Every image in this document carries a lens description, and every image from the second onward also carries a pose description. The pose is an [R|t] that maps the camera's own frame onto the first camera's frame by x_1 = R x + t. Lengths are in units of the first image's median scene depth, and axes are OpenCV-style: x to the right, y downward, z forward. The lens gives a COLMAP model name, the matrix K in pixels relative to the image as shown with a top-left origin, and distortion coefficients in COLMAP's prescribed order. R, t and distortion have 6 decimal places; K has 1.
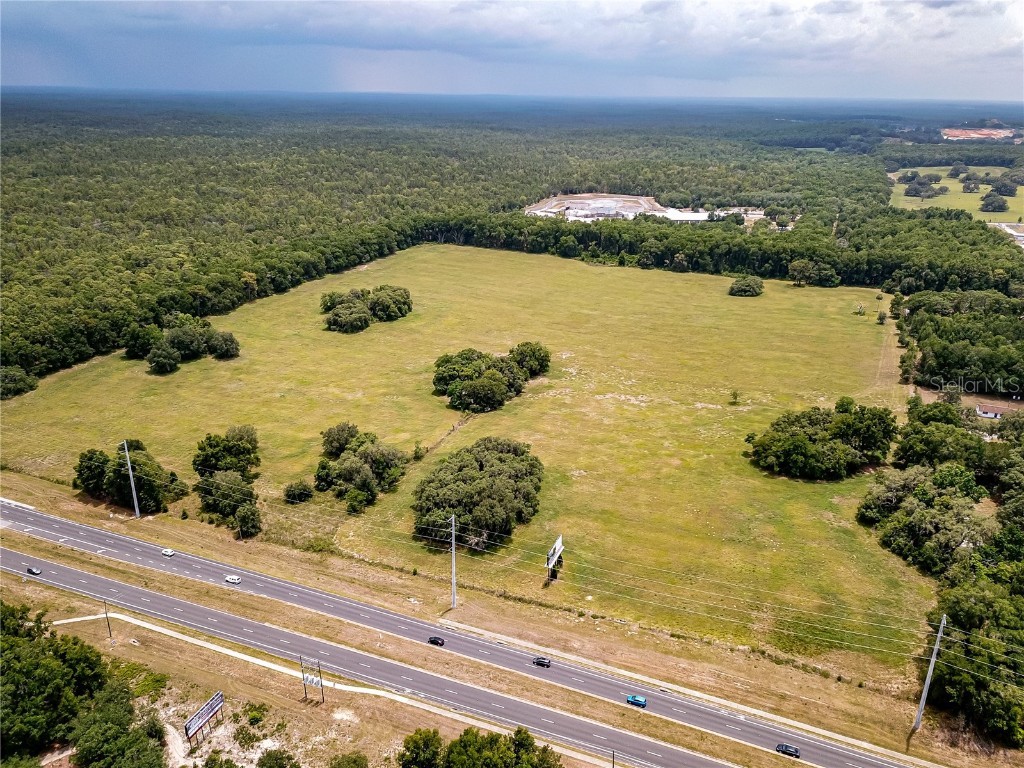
lens RADIAL K [[780.2, 0, 516.1], [0, 780.2, 380.3], [0, 0, 1]] dist [0.036364, -0.011569]
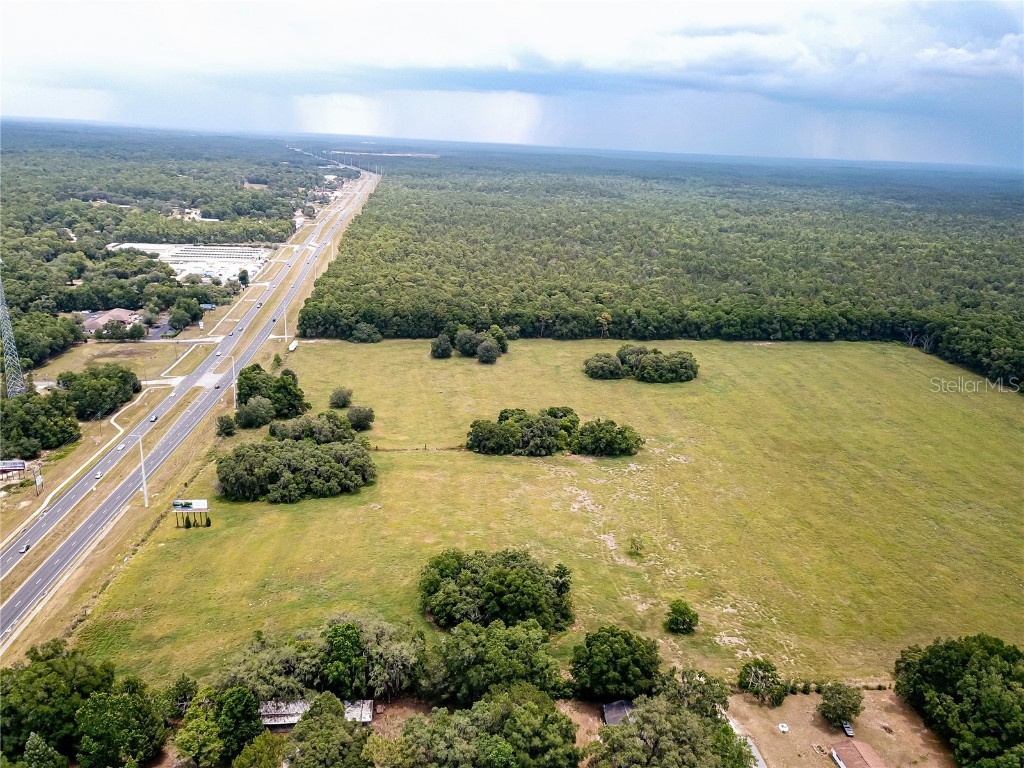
lens RADIAL K [[780.2, 0, 514.0], [0, 780.2, 380.1], [0, 0, 1]] dist [0.036364, -0.011569]
pose [[0.493792, 0.263032, -0.828845, 0.692448], [-0.338011, 0.936259, 0.095747, -0.139235], [0.801198, 0.232879, 0.551225, 0.373159]]
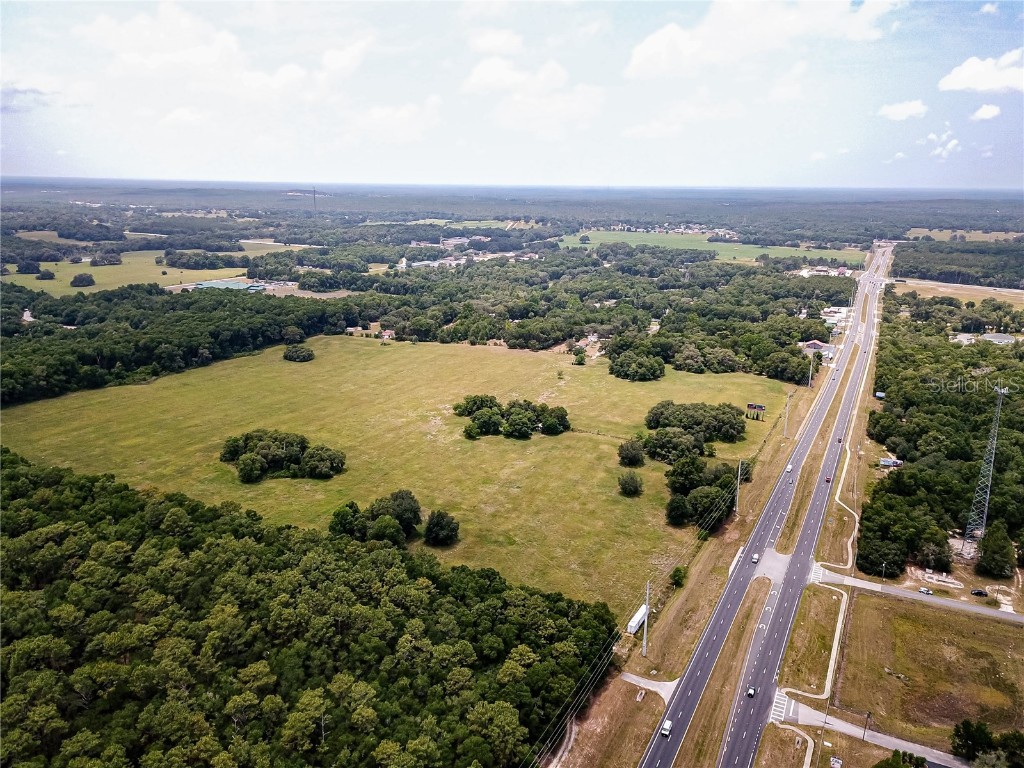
lens RADIAL K [[780.2, 0, 505.2], [0, 780.2, 386.8], [0, 0, 1]] dist [0.036364, -0.011569]
pose [[0.067118, -0.267928, 0.961098, -1.202138], [0.335830, 0.913132, 0.231104, -0.338264], [-0.939528, 0.307254, 0.151266, 0.723990]]
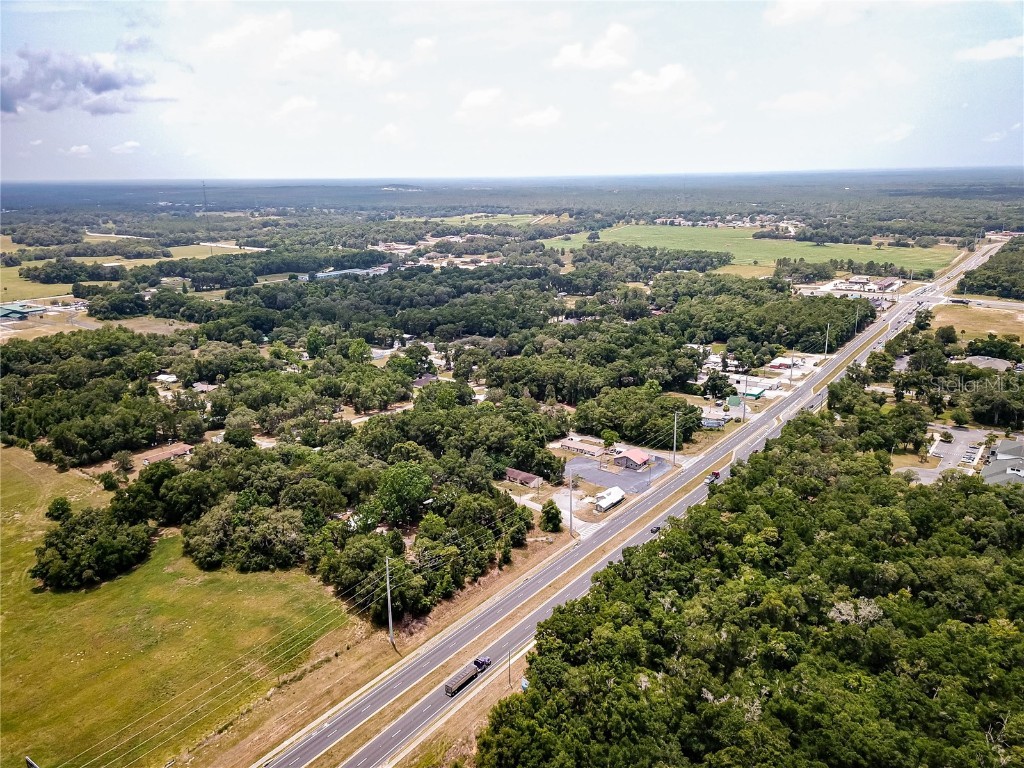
lens RADIAL K [[780.2, 0, 503.0], [0, 780.2, 373.1], [0, 0, 1]] dist [0.036364, -0.011569]
pose [[0.241084, -0.260216, 0.934968, -0.273829], [0.352972, 0.920918, 0.165291, -0.073637], [-0.904040, 0.290169, 0.313868, 0.096711]]
